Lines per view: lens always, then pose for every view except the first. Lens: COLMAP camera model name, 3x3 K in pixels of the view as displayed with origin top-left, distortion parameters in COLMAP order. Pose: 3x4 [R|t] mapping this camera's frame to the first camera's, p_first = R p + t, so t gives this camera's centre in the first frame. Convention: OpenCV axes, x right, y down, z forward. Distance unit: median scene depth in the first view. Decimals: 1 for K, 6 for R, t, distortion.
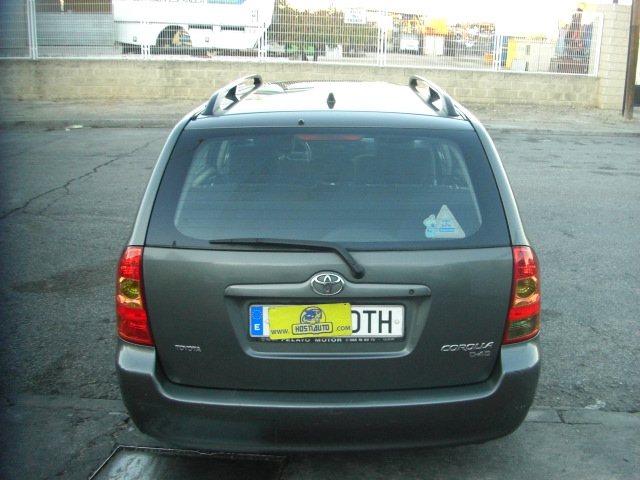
lens RADIAL K [[723.7, 0, 384.3], [0, 723.7, 248.1], [0, 0, 1]] dist [-0.181522, 0.111062]
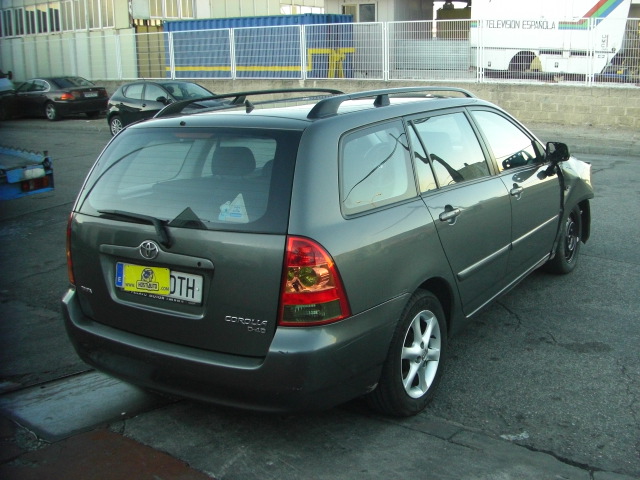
lens RADIAL K [[723.7, 0, 384.3], [0, 723.7, 248.1], [0, 0, 1]] dist [-0.181522, 0.111062]
pose [[0.852315, 0.097722, -0.513819, 0.845841], [-0.116530, 0.993177, -0.004408, 0.004227], [0.509883, 0.063632, 0.857887, 0.142950]]
